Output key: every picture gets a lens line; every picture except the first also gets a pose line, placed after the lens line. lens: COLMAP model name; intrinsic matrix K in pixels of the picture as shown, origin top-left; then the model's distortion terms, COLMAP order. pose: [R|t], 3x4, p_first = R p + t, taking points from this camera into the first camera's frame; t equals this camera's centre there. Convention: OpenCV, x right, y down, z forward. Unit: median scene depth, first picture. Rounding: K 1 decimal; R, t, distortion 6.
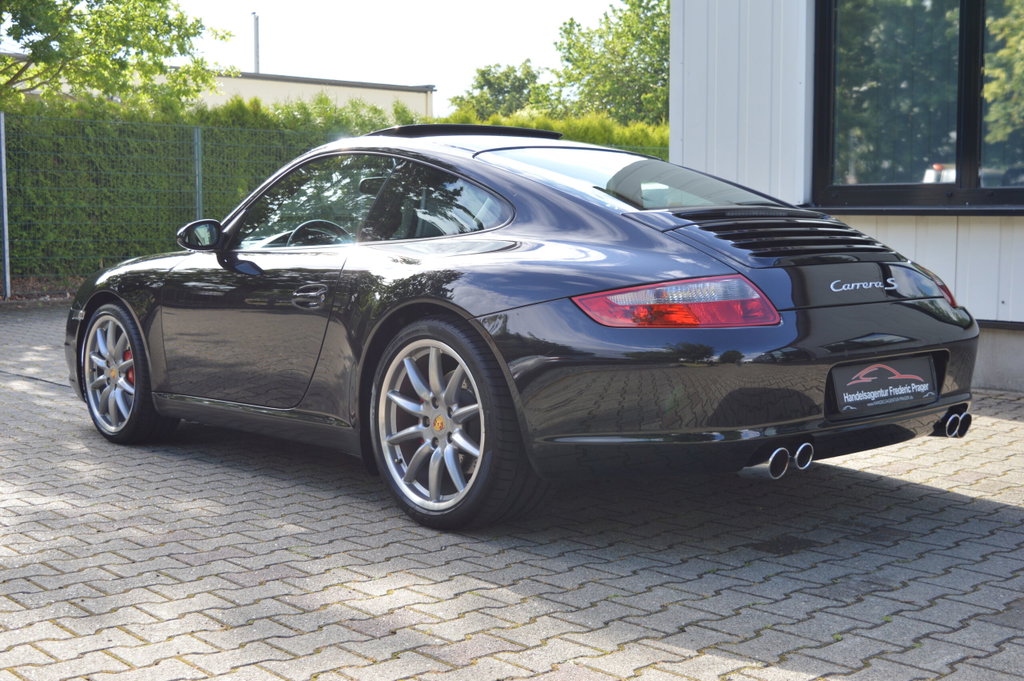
lens RADIAL K [[1323.3, 0, 512.0], [0, 1323.3, 340.5], [0, 0, 1]] dist [-0.006597, -0.003694]
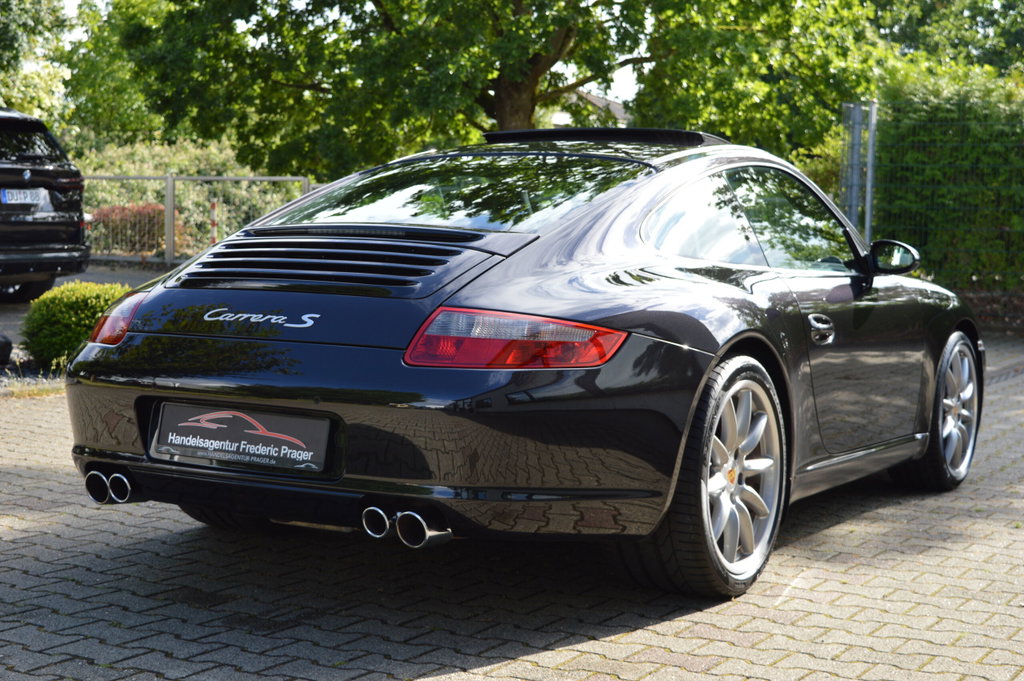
lens RADIAL K [[1746.4, 0, 512.0], [0, 1746.4, 340.5], [0, 0, 1]] dist [-0.049487, 0.026127]
pose [[0.302396, 0.078393, -0.949953, 0.347893], [-0.106626, 0.993139, 0.048015, -0.024927], [0.947200, 0.086770, 0.308680, 0.207386]]
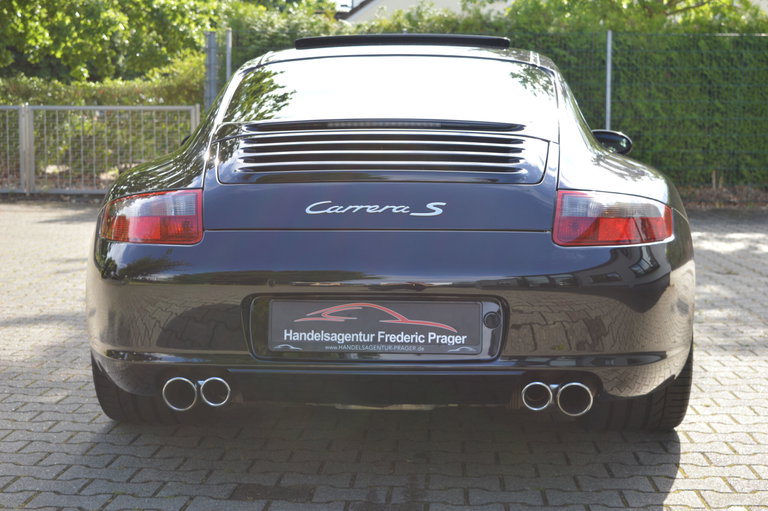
lens RADIAL K [[1300.9, 0, 384.0], [0, 1300.9, 255.5], [0, 0, 1]] dist [0.036641, 0.099906]
pose [[0.718796, 0.071948, -0.691488, 0.216362], [-0.069785, 0.997074, 0.031203, -0.009807], [0.691710, 0.025827, 0.721714, 0.103498]]
